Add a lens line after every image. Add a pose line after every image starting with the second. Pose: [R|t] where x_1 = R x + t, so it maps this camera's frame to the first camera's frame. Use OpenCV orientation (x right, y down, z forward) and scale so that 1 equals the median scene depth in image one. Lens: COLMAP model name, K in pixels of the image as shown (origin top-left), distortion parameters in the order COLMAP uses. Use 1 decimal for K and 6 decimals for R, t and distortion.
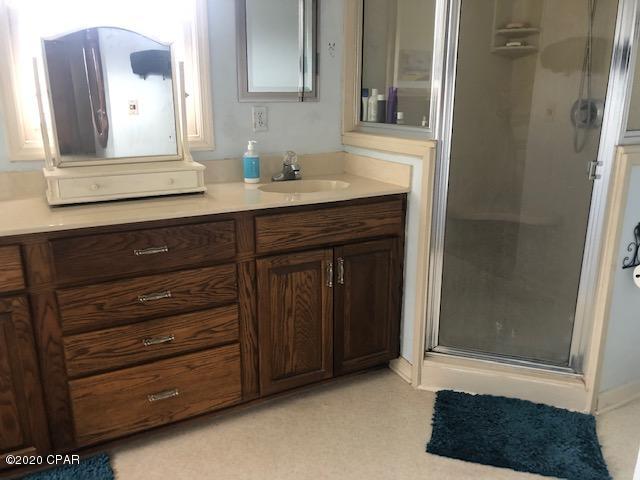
lens RADIAL K [[523.0, 0, 319.7], [0, 523.0, 238.9], [0, 0, 1]] dist [0.037246, -0.039867]
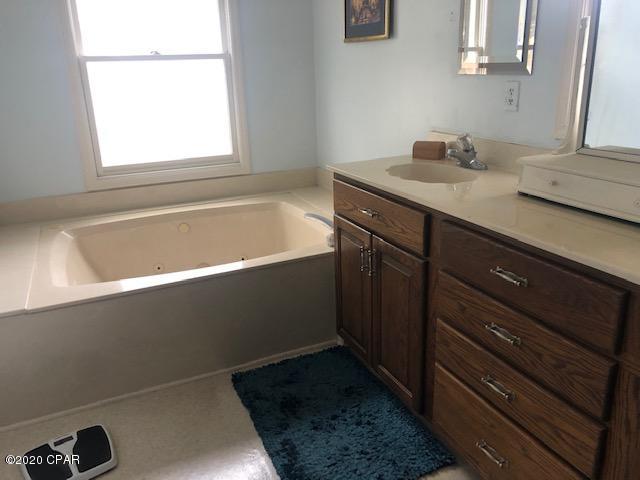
lens RADIAL K [[523.0, 0, 321.7], [0, 523.0, 237.6], [0, 0, 1]] dist [0.037246, -0.039867]
pose [[-0.064771, 0.315163, -0.946825, 0.366101], [-0.239919, 0.916068, 0.321338, -0.191507], [0.968630, 0.247974, 0.016279, 0.654703]]
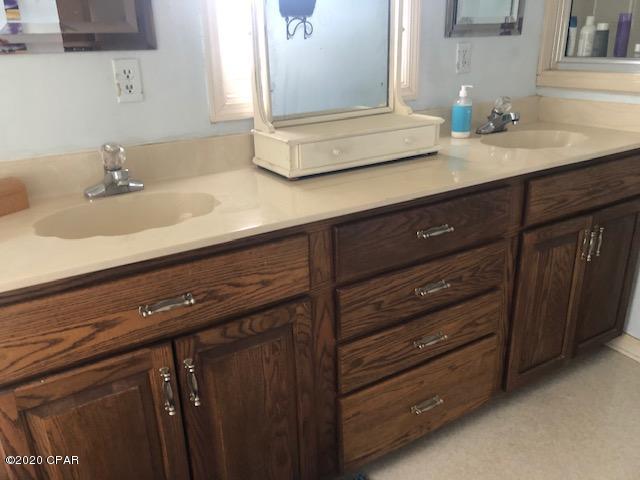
lens RADIAL K [[523.0, 0, 318.0], [0, 523.0, 233.1], [0, 0, 1]] dist [0.037246, -0.039867]
pose [[0.998414, -0.044760, 0.034148, -0.479394], [0.041756, 0.995580, 0.084123, -0.044321], [-0.037763, -0.082563, 0.995870, 0.210758]]
